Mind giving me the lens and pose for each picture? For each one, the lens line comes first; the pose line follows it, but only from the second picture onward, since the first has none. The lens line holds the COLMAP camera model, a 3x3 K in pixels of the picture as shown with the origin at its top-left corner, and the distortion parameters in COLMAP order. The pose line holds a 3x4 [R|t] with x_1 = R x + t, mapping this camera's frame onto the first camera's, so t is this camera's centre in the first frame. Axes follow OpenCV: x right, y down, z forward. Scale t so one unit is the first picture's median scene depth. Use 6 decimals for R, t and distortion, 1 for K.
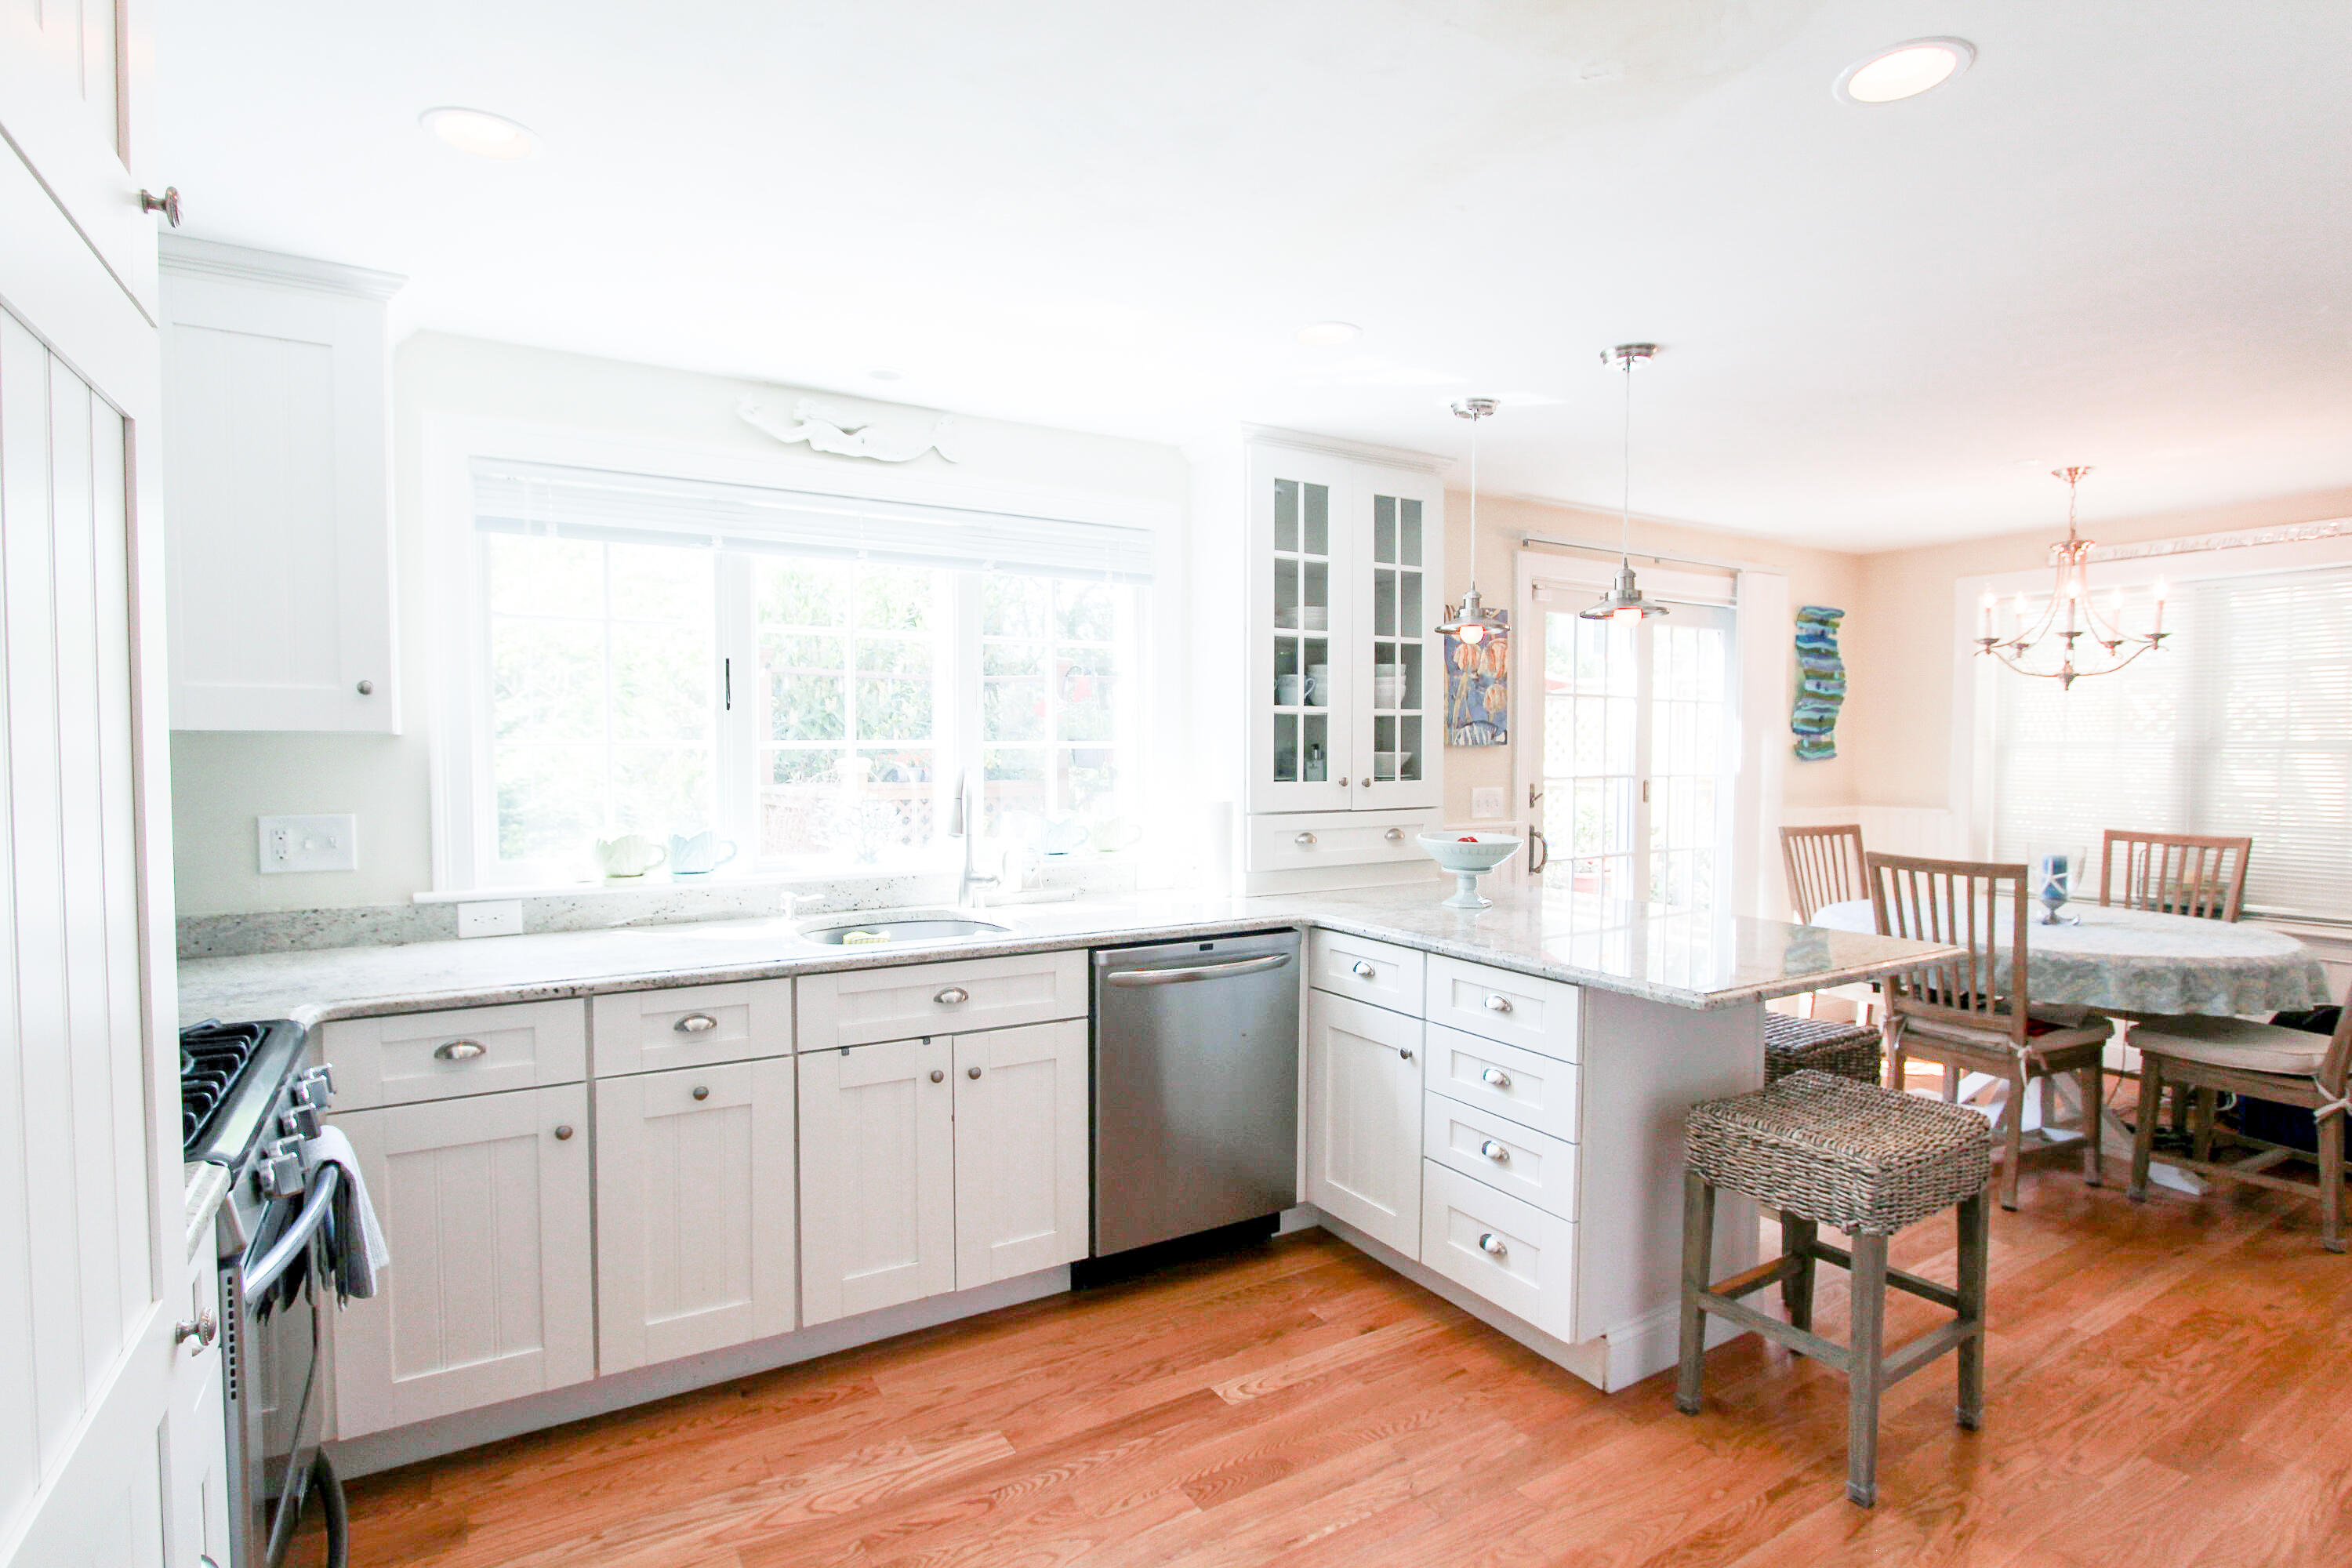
lens RADIAL K [[1172.5, 0, 1176.0], [0, 1172.5, 784.0], [0, 0, 1]] dist [-0.016584, 0.001262]
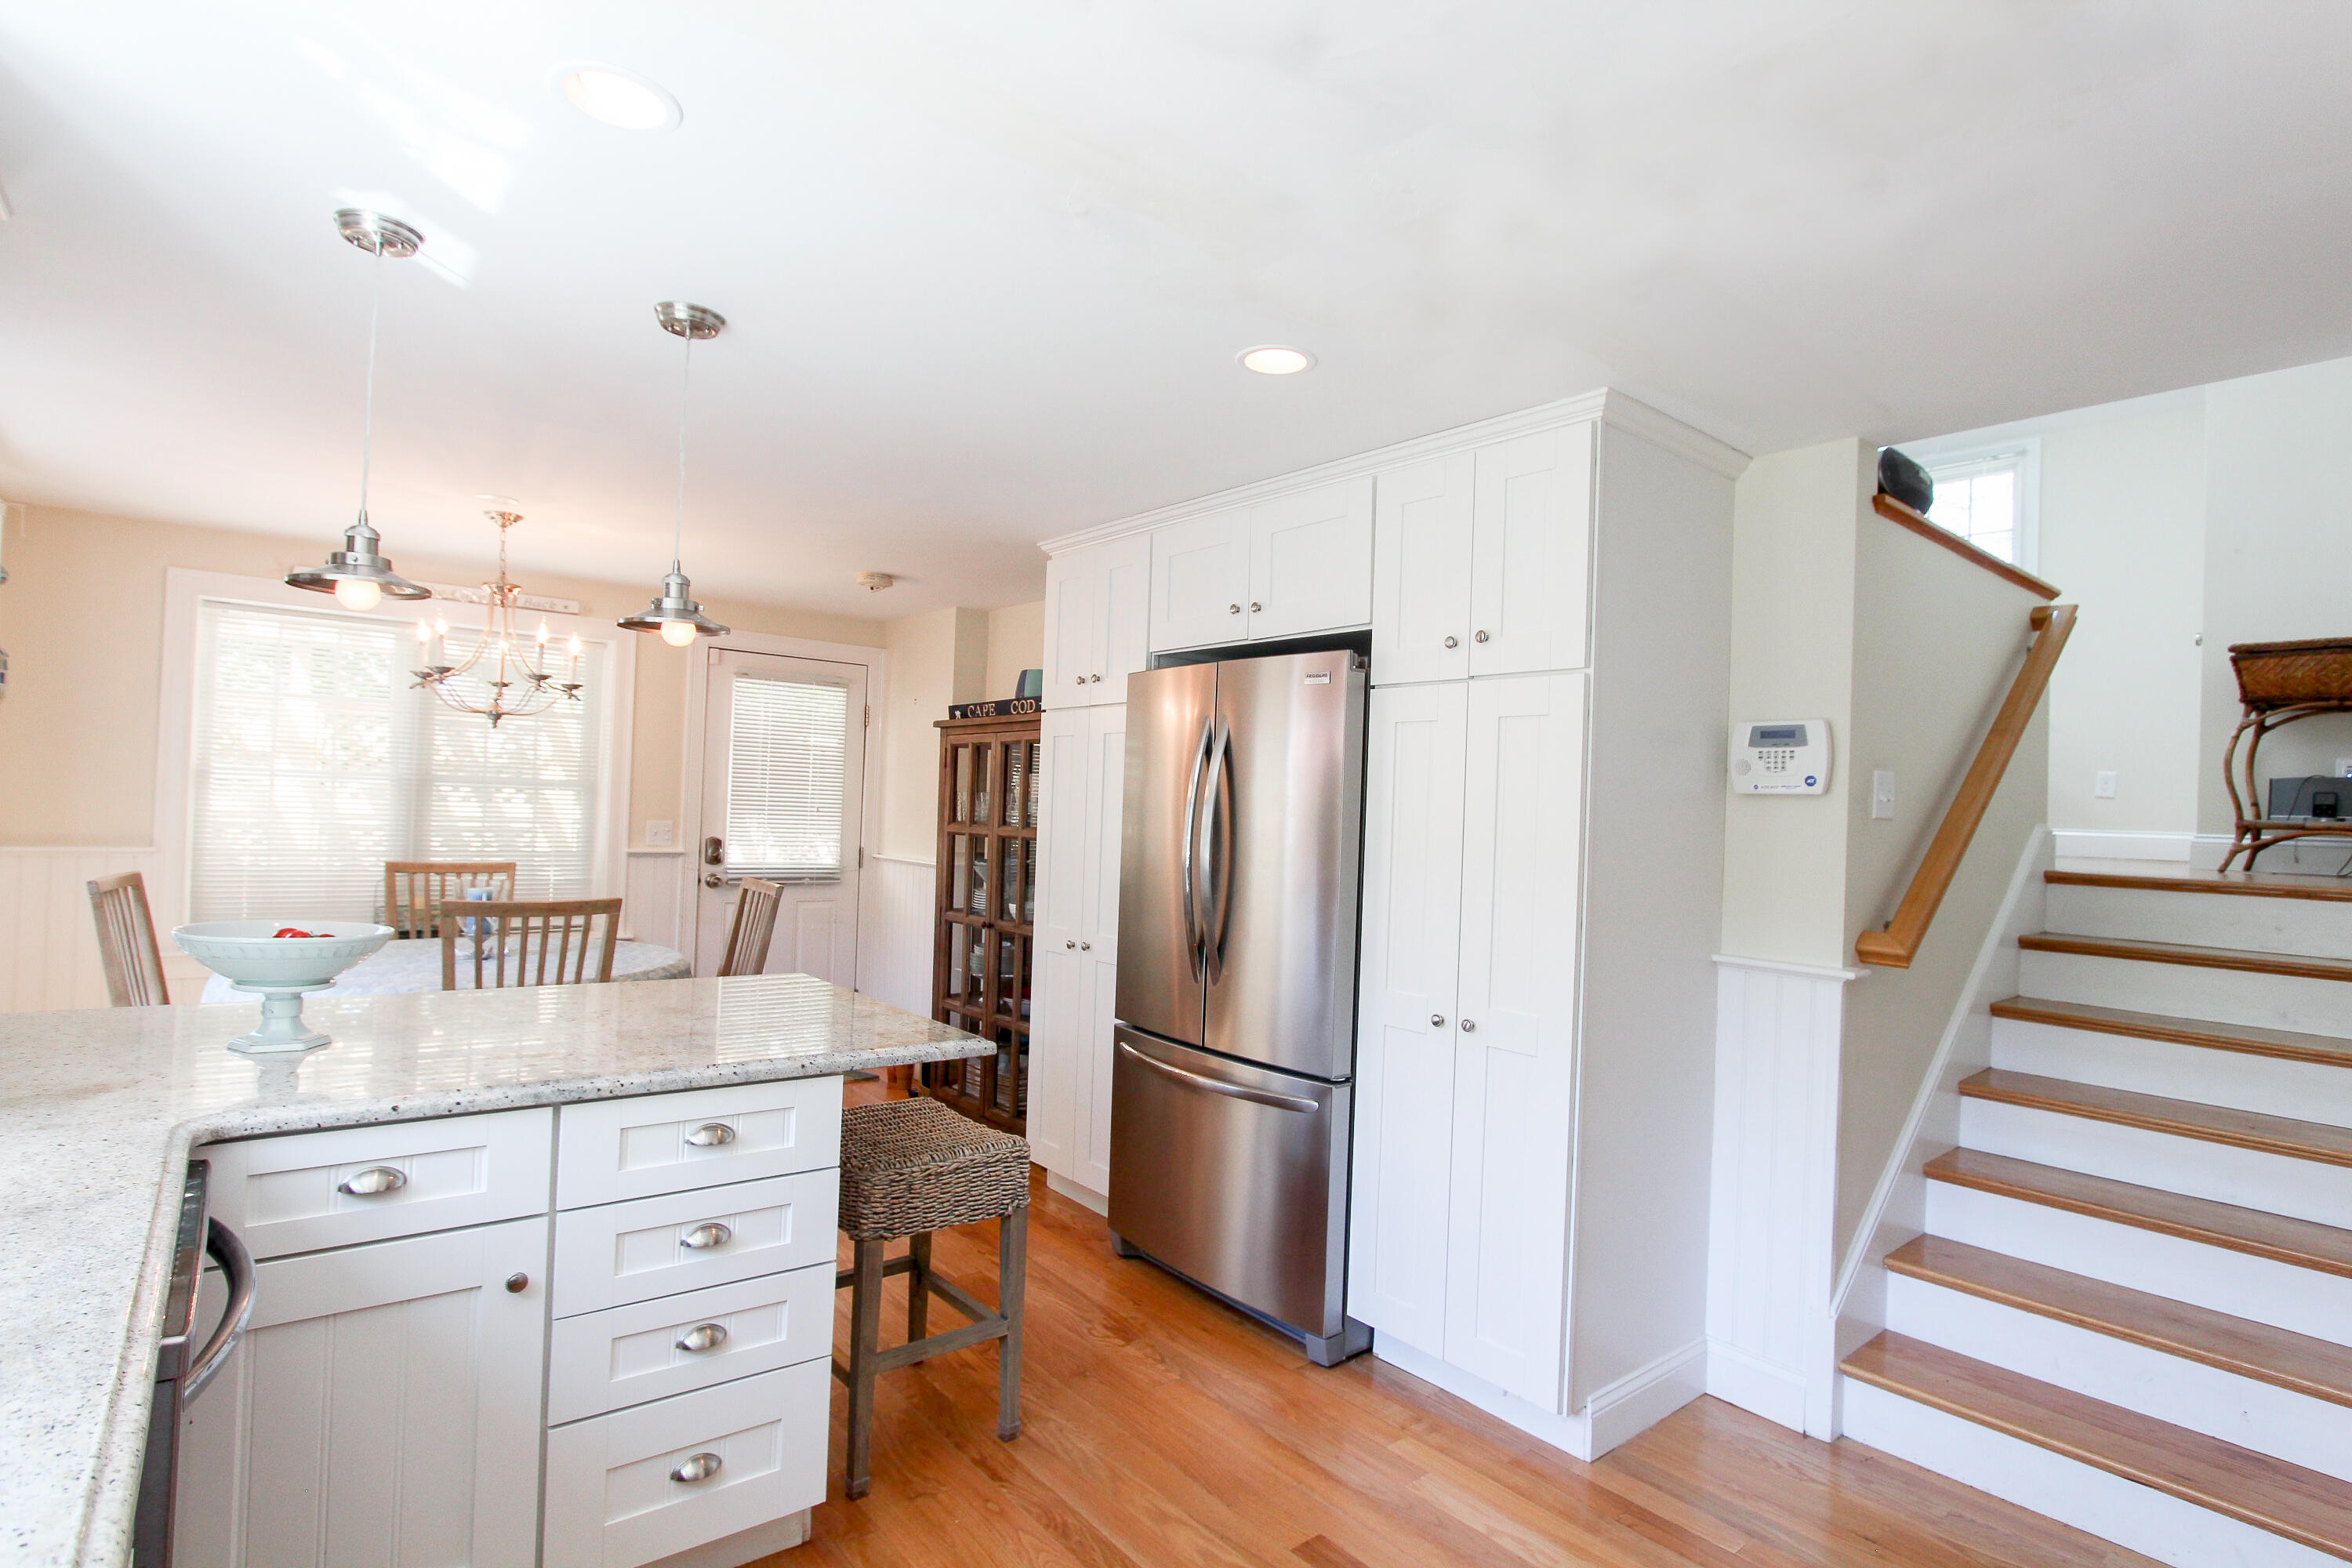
lens RADIAL K [[1198.2, 0, 1176.0], [0, 1198.2, 784.0], [0, 0, 1]] dist [-0.023515, 0.011248]
pose [[-0.150226, 0.013635, 0.988558, -0.491547], [-0.005450, 0.999878, -0.014620, -0.025550], [-0.988637, -0.007583, -0.150133, 0.771319]]
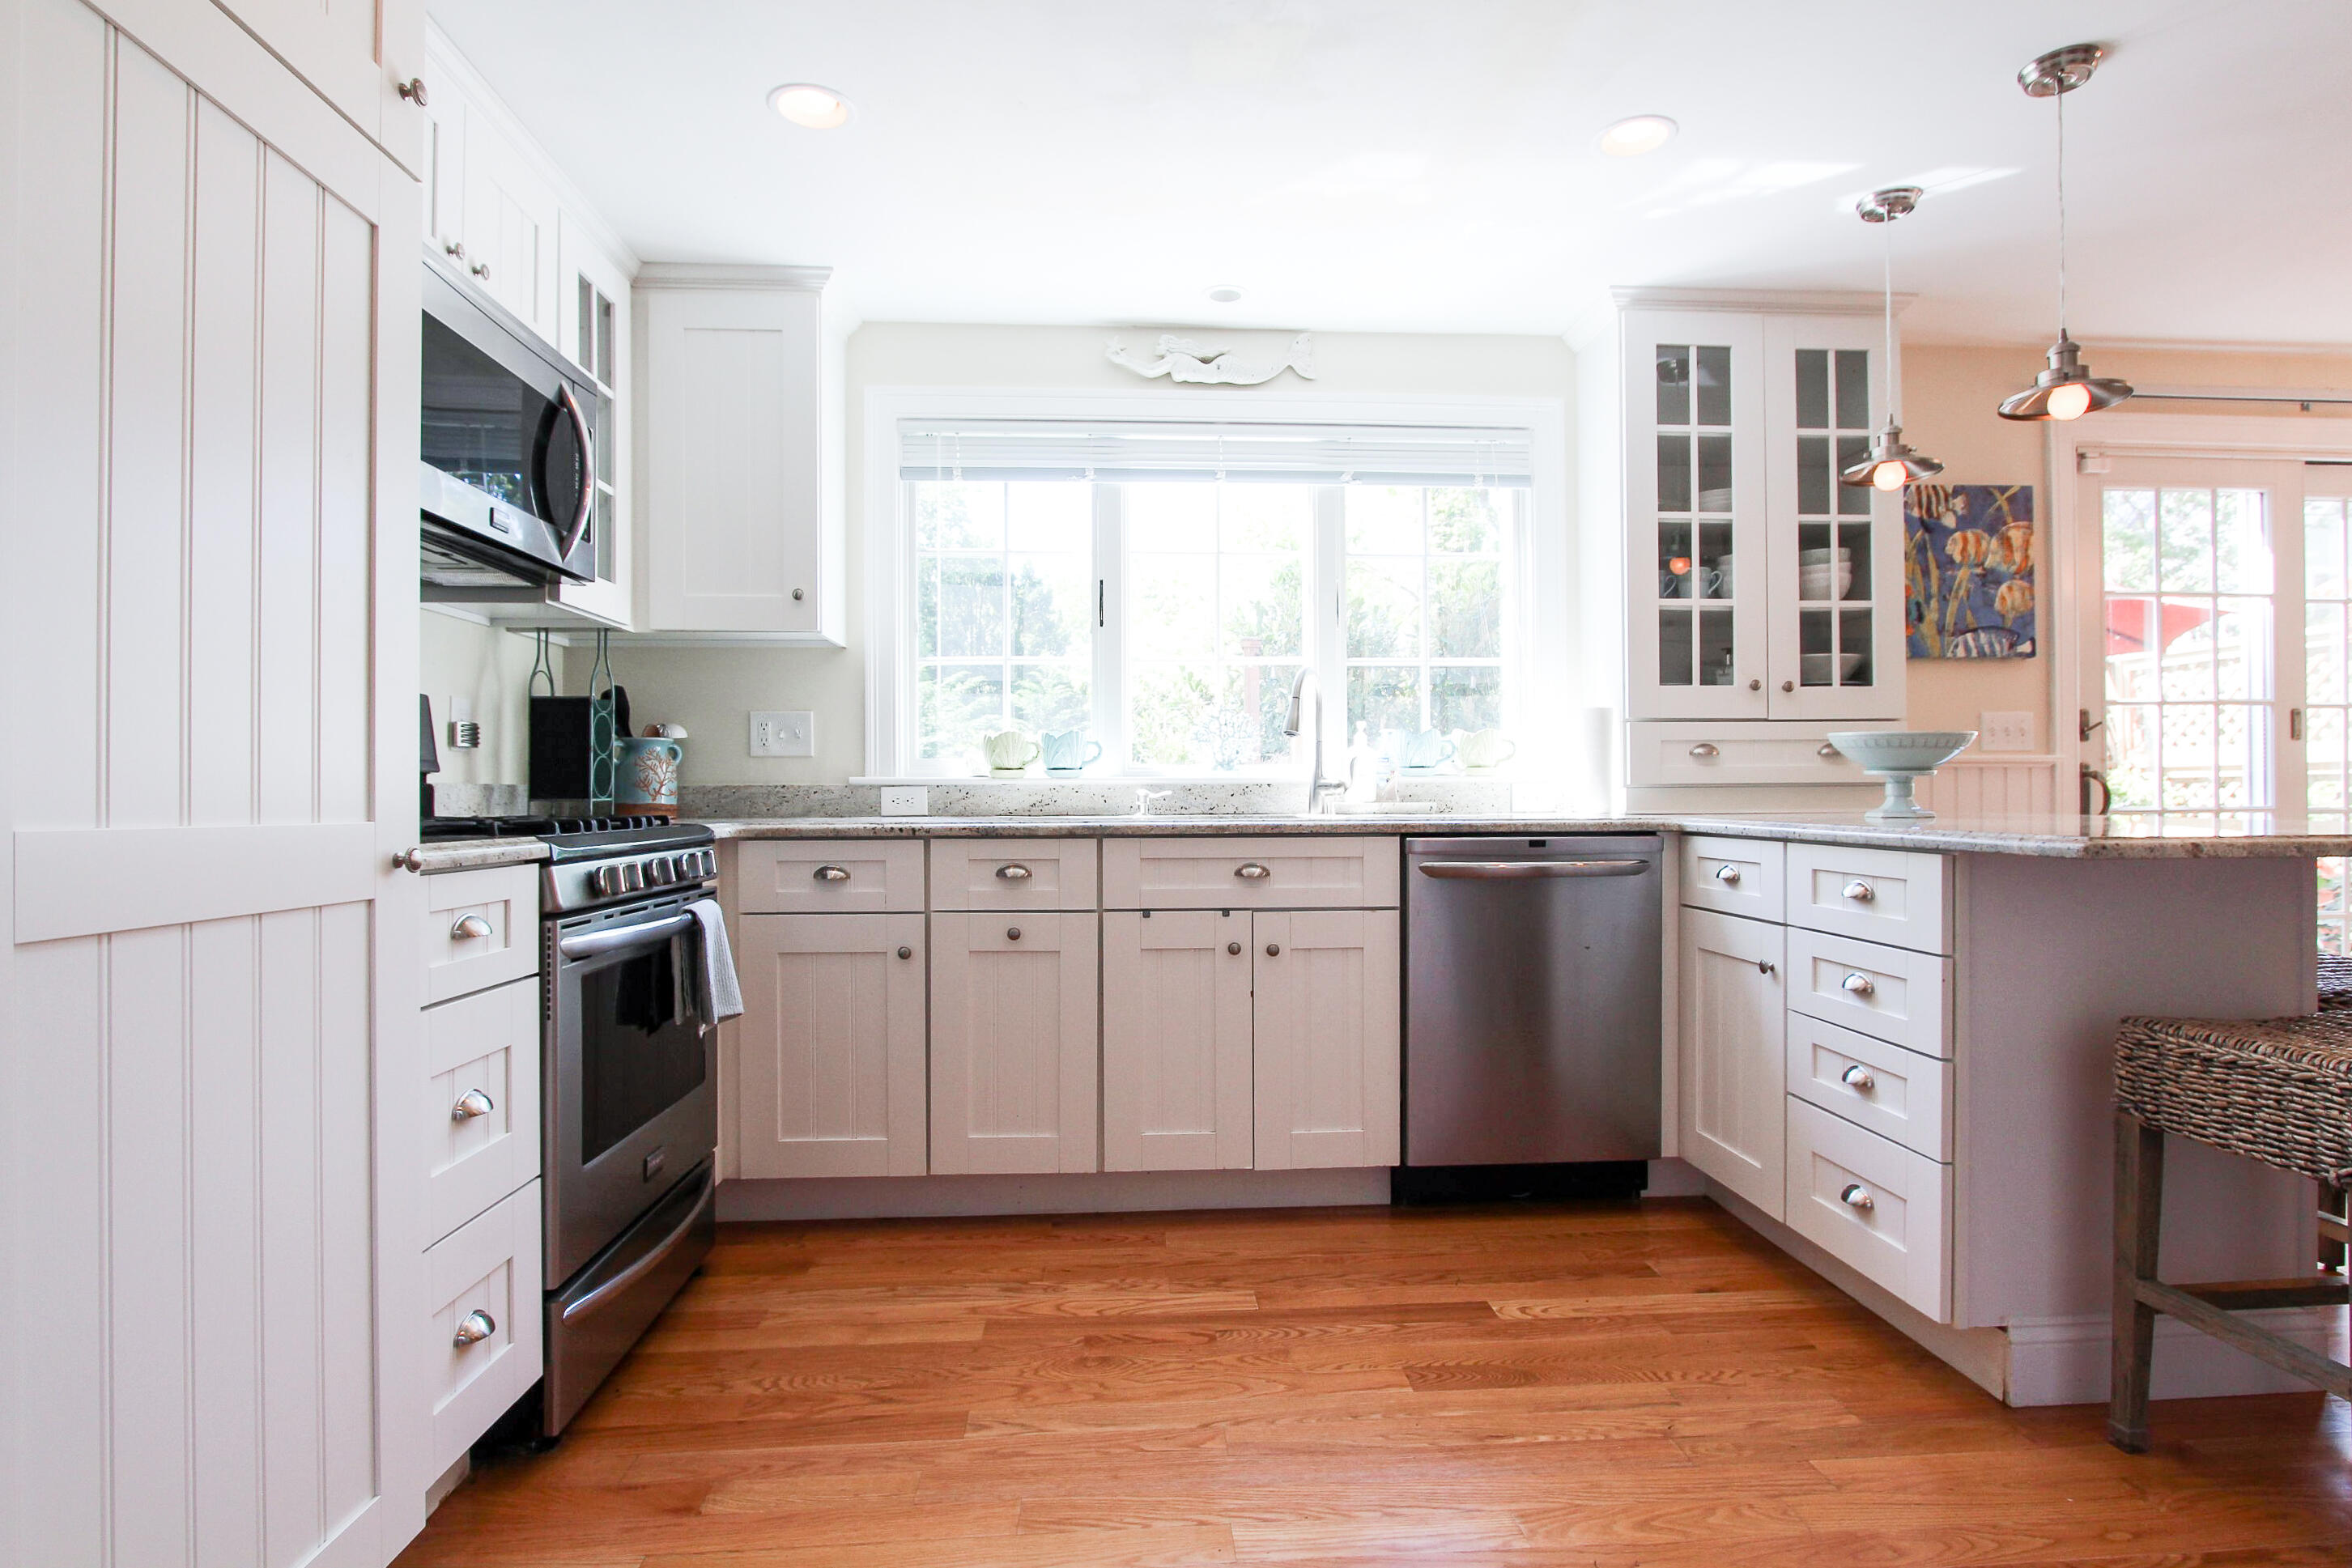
lens RADIAL K [[1198.1, 0, 1176.0], [0, 1198.1, 784.0], [0, 0, 1]] dist [-0.023515, 0.011248]
pose [[0.883872, -0.005732, -0.467694, 0.228503], [-0.013959, 0.999156, -0.038626, 0.142065], [0.467521, 0.040669, 0.883046, 0.050488]]
